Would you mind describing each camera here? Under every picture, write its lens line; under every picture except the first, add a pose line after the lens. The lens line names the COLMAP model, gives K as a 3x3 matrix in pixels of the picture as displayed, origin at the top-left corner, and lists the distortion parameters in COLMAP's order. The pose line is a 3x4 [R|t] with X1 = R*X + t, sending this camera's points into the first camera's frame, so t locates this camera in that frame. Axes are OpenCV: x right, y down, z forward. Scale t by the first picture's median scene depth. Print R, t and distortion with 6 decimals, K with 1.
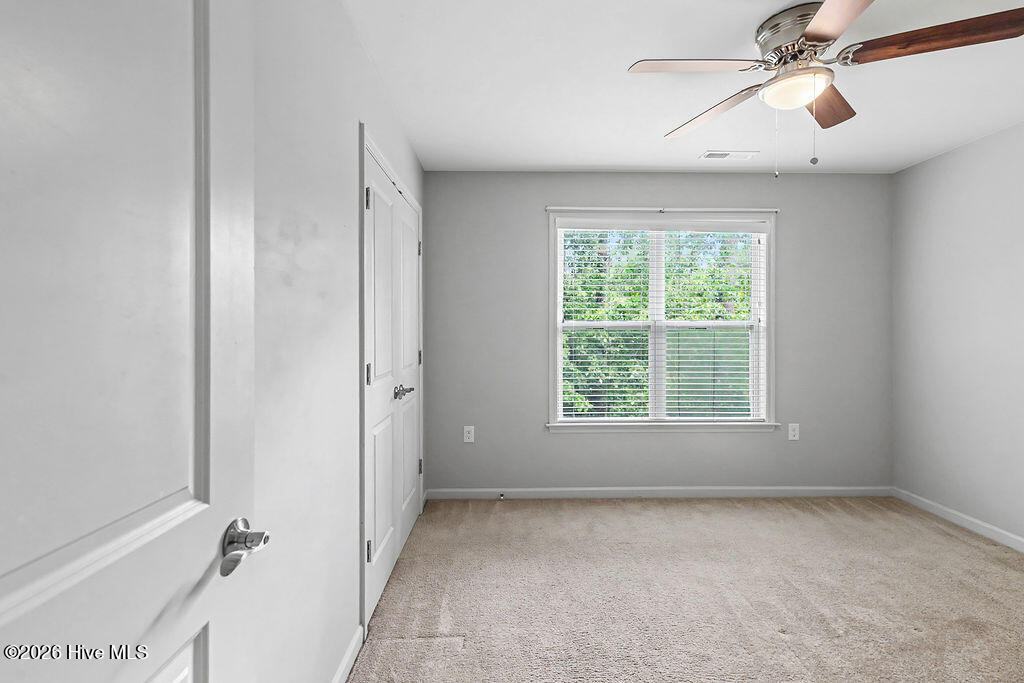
lens RADIAL K [[454.8, 0, 529.0], [0, 454.8, 333.2], [0, 0, 1]] dist [-0.000901, -0.000465]
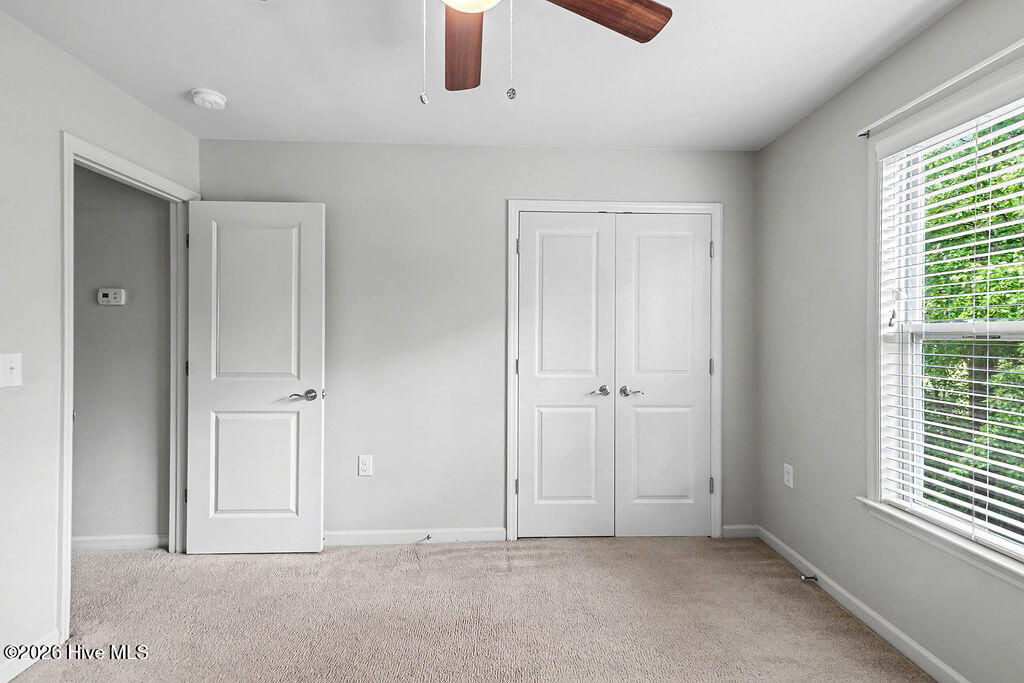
lens RADIAL K [[454.8, 0, 506.4], [0, 454.8, 336.4], [0, 0, 1]] dist [-0.000901, -0.000465]
pose [[0.011013, 0.001025, -0.999939, 0.621665], [-0.009925, 0.999950, 0.000915, -0.006197], [0.999890, 0.009914, 0.011023, 0.518373]]
